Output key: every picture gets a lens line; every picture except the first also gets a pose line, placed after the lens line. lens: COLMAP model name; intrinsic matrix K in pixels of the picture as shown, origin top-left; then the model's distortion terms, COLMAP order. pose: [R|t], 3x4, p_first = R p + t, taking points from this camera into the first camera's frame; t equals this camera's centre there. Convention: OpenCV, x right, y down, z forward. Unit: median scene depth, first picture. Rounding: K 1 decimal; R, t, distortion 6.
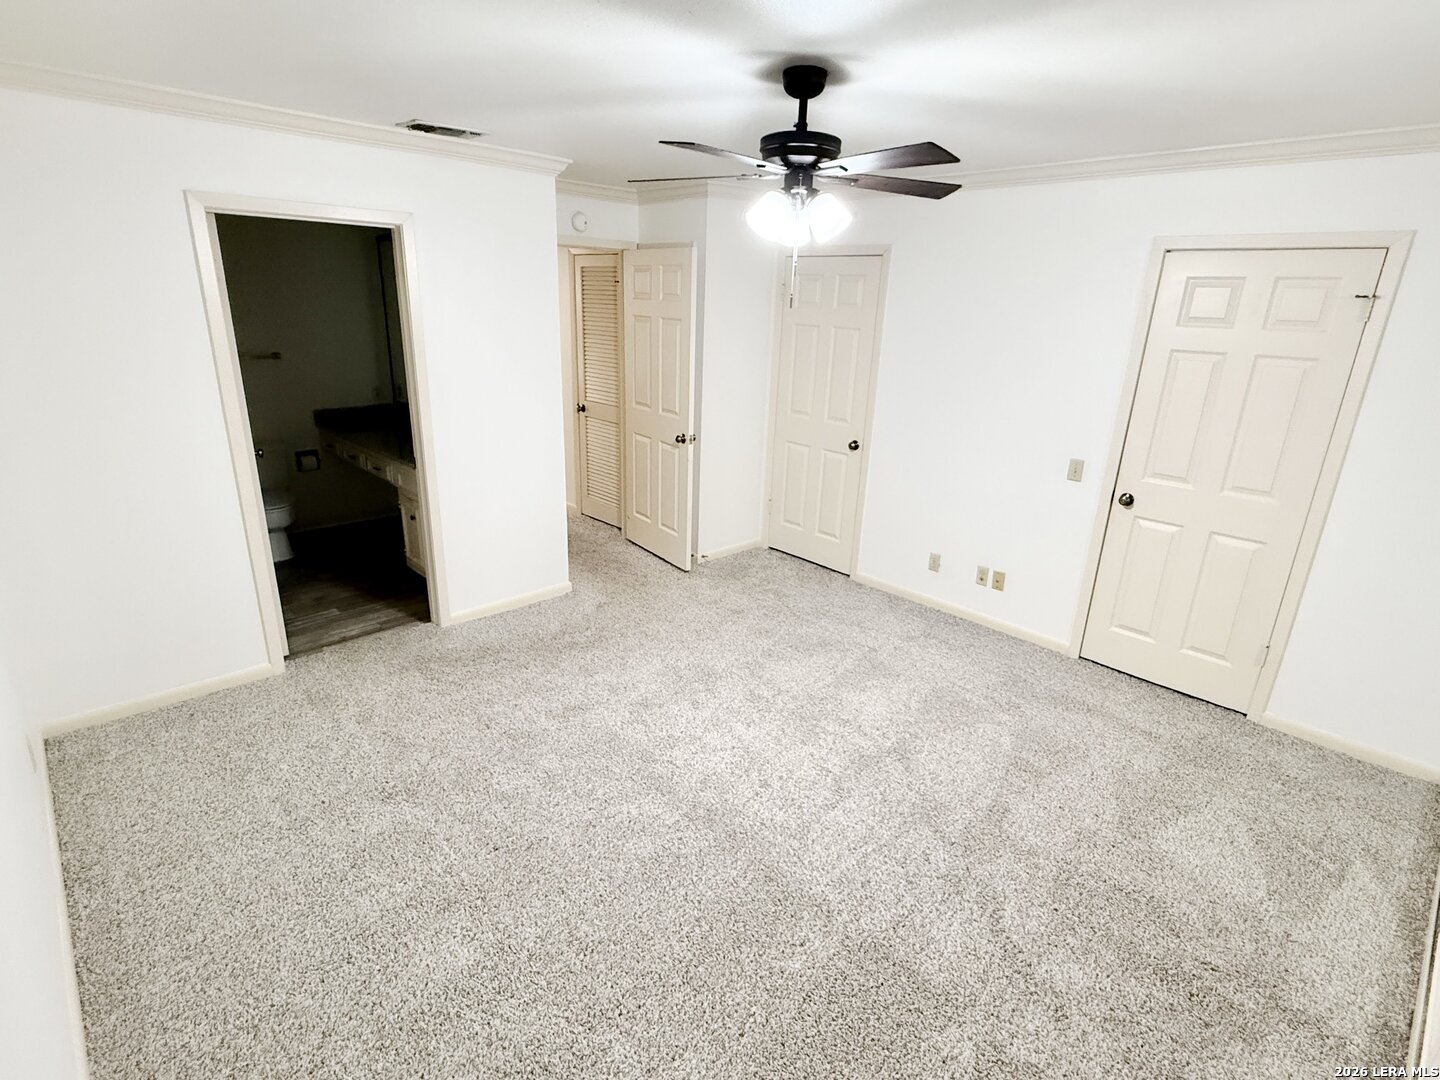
lens RADIAL K [[747.3, 0, 719.4], [0, 747.3, 539.5], [0, 0, 1]] dist [0.002197, 0.000666]
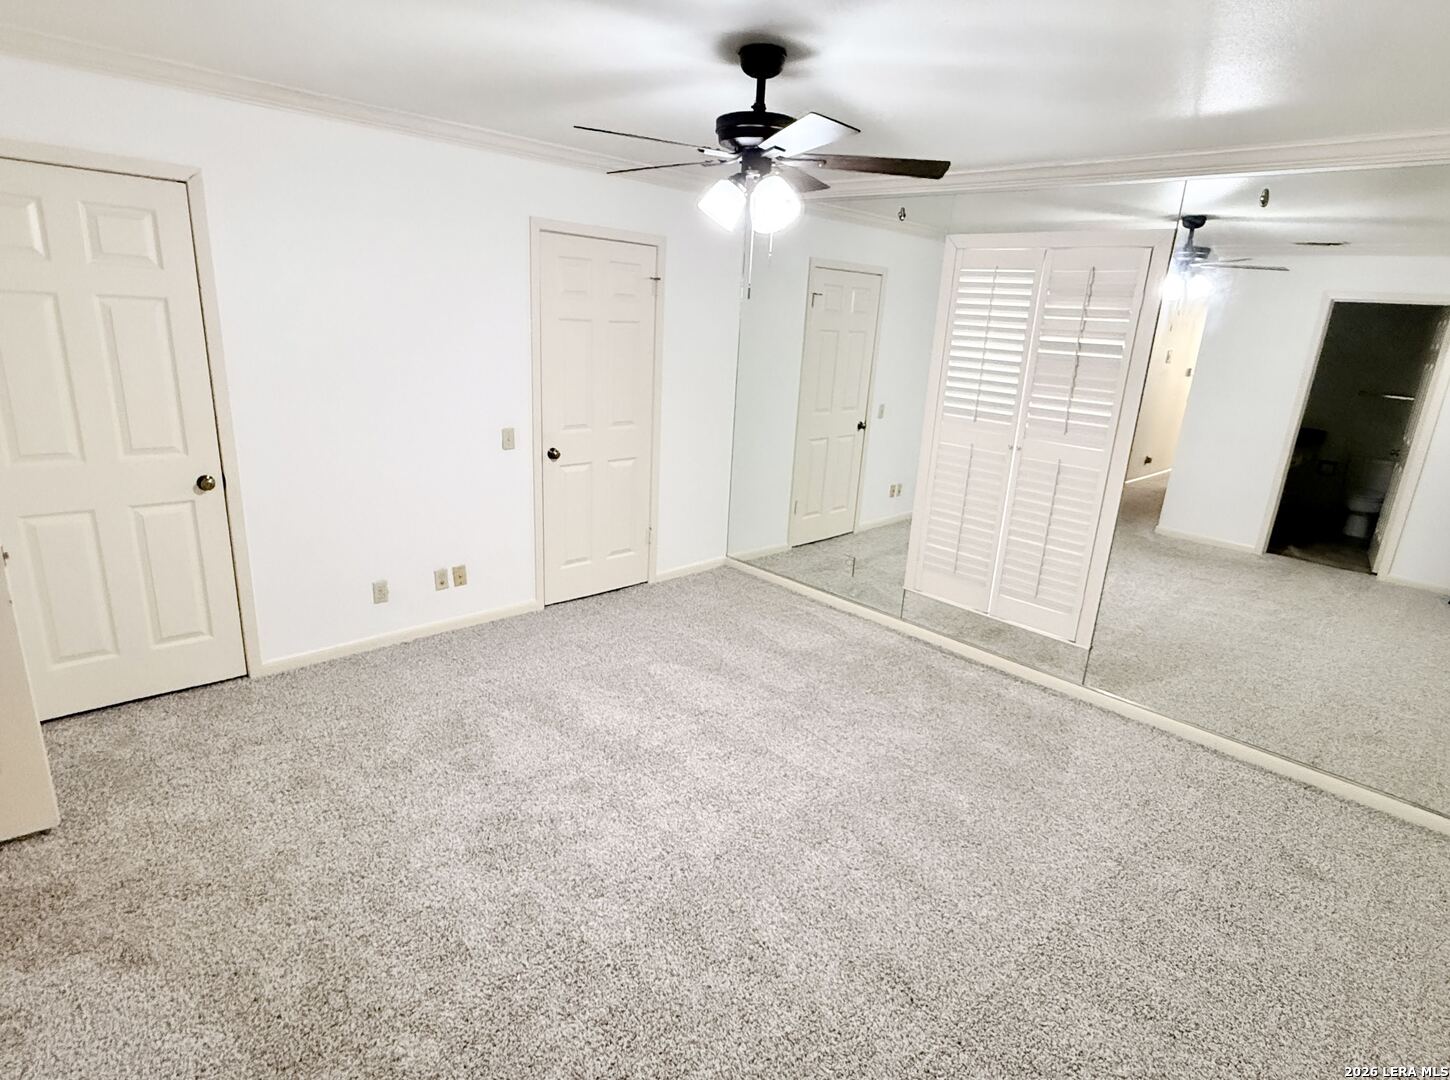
lens RADIAL K [[797.2, 0, 755.6], [0, 797.2, 565.4], [0, 0, 1]] dist [-0.000098, -0.000010]
pose [[-0.031100, -0.344727, 0.938188, -0.561066], [0.240943, 0.908376, 0.341760, -0.206396], [-0.970041, 0.236678, 0.054809, 0.593088]]
